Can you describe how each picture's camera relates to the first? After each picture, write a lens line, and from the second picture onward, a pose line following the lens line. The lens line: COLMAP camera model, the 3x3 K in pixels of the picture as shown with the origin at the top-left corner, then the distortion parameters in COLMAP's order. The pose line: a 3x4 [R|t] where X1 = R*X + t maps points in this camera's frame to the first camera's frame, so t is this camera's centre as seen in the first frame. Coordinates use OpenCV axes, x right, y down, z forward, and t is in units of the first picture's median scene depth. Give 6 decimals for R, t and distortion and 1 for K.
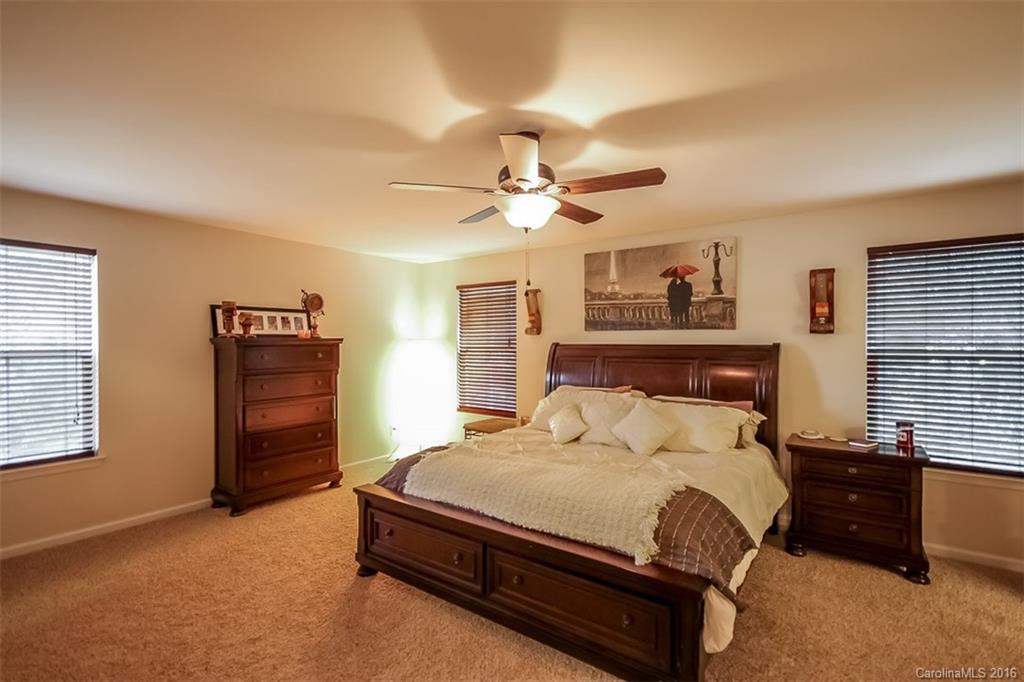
lens RADIAL K [[470.7, 0, 515.2], [0, 470.7, 342.1], [0, 0, 1]] dist [0.001853, 0.001571]
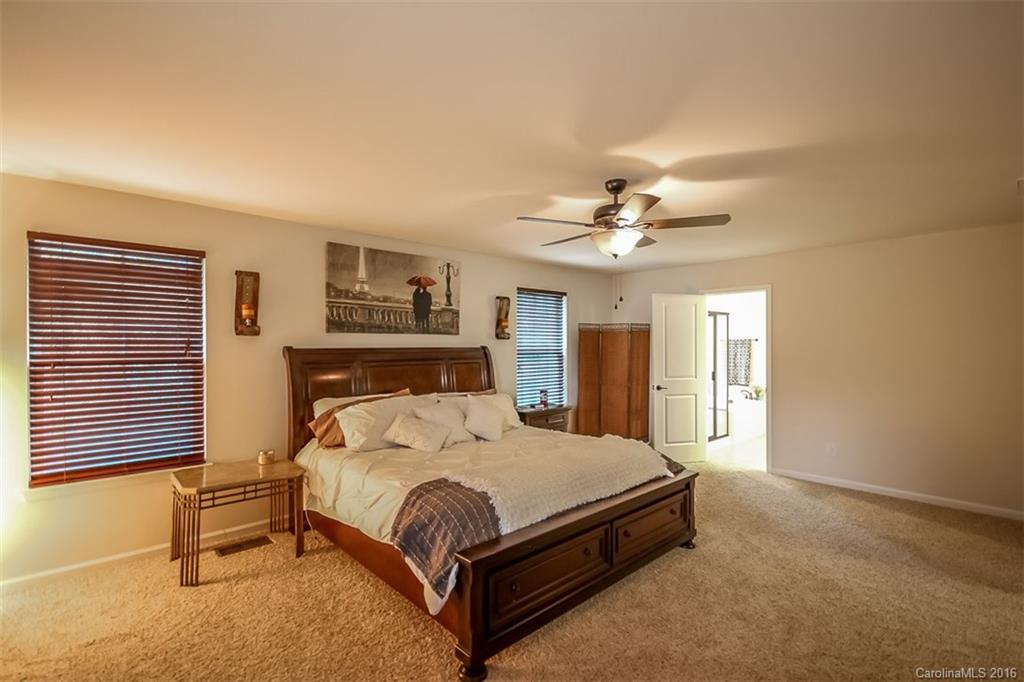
lens RADIAL K [[470.7, 0, 520.1], [0, 470.7, 338.4], [0, 0, 1]] dist [0.001853, 0.001571]
pose [[0.193660, 0.012455, 0.980990, -0.683721], [0.002644, 0.999909, -0.013218, -0.000858], [-0.981065, 0.005153, 0.193609, 0.548979]]
